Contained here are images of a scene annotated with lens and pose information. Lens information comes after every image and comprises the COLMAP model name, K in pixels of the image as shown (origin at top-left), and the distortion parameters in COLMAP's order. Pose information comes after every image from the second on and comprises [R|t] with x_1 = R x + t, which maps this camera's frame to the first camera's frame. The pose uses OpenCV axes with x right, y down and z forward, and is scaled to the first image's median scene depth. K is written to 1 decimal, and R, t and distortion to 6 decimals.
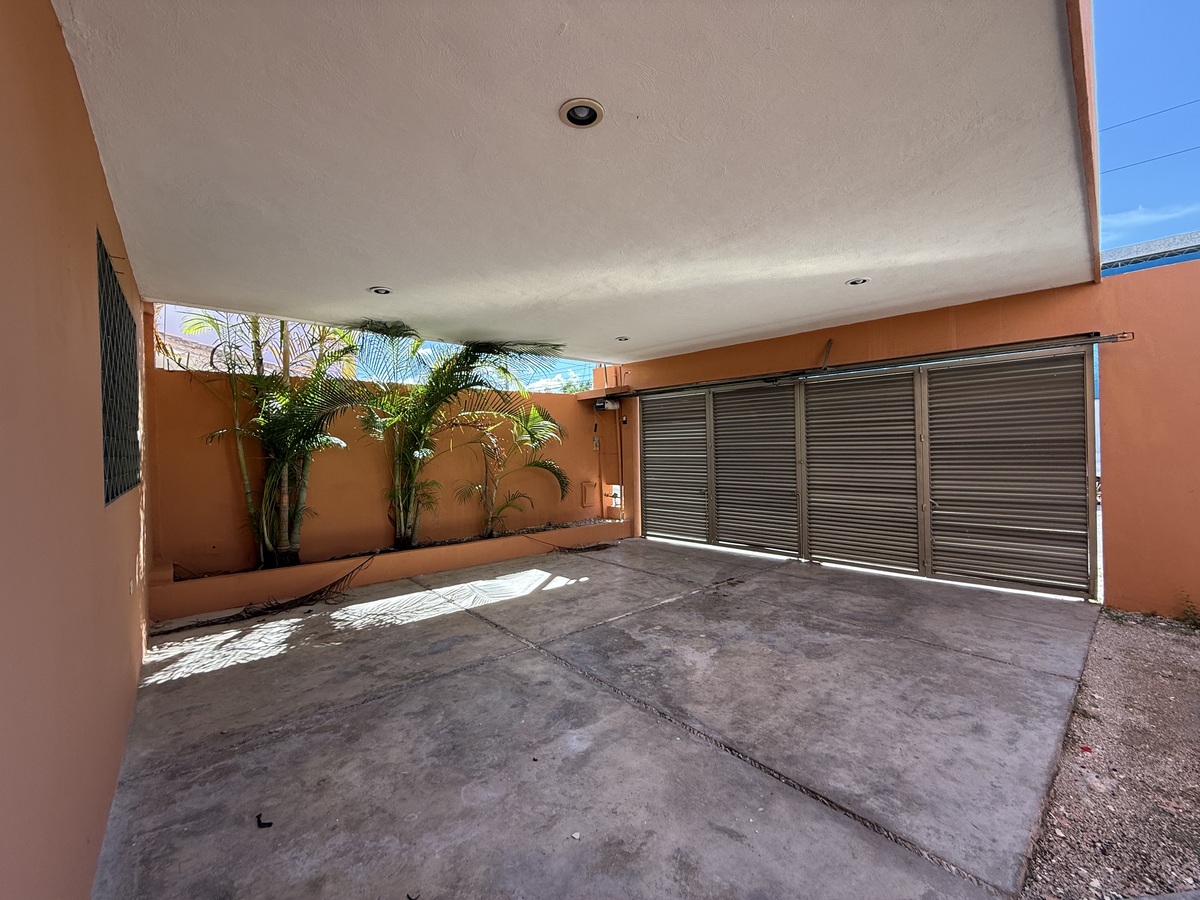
lens RADIAL K [[478.8, 0, 597.7], [0, 478.8, 448.8], [0, 0, 1]] dist [0.000426, -0.000334]
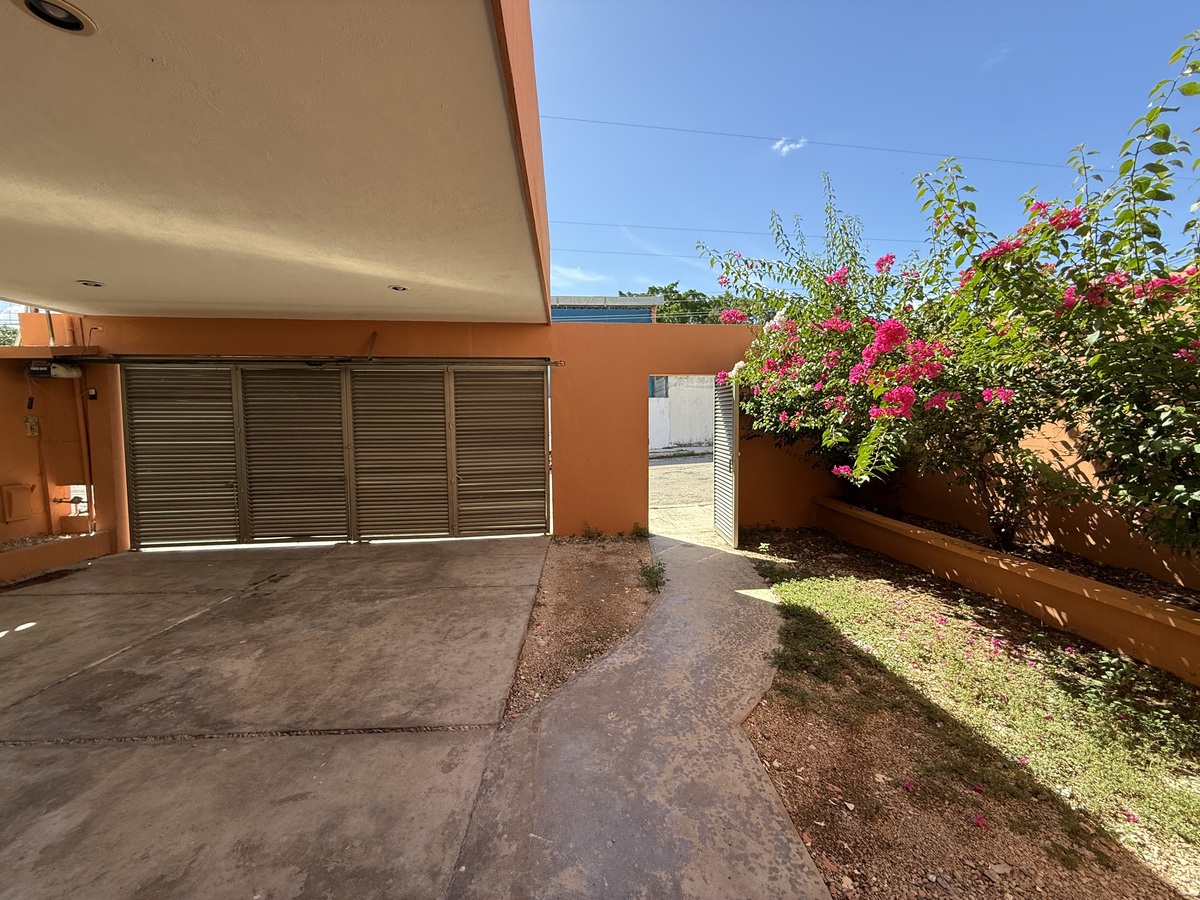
lens RADIAL K [[478.8, 0, 597.7], [0, 478.8, 448.8], [0, 0, 1]] dist [0.000426, -0.000334]
pose [[0.631250, -0.028650, 0.775050, -0.047509], [-0.002317, 0.999243, 0.038824, -0.014634], [-0.775576, -0.026304, 0.630706, -0.087230]]
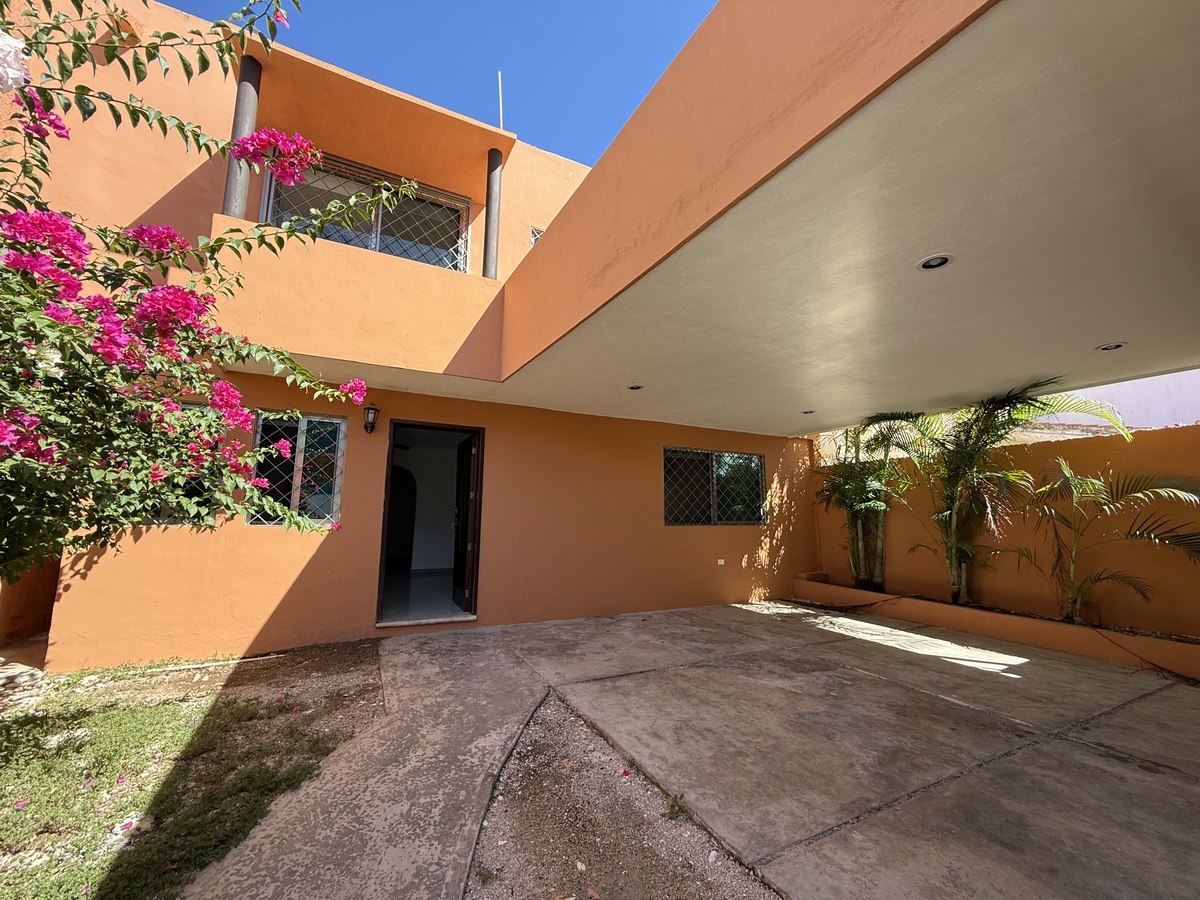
lens RADIAL K [[478.8, 0, 597.7], [0, 478.8, 448.8], [0, 0, 1]] dist [0.000426, -0.000334]
pose [[-0.239975, -0.117736, -0.963613, 1.274109], [-0.007101, 0.992805, -0.119534, -0.006687], [0.970753, -0.021843, -0.239084, 0.696466]]
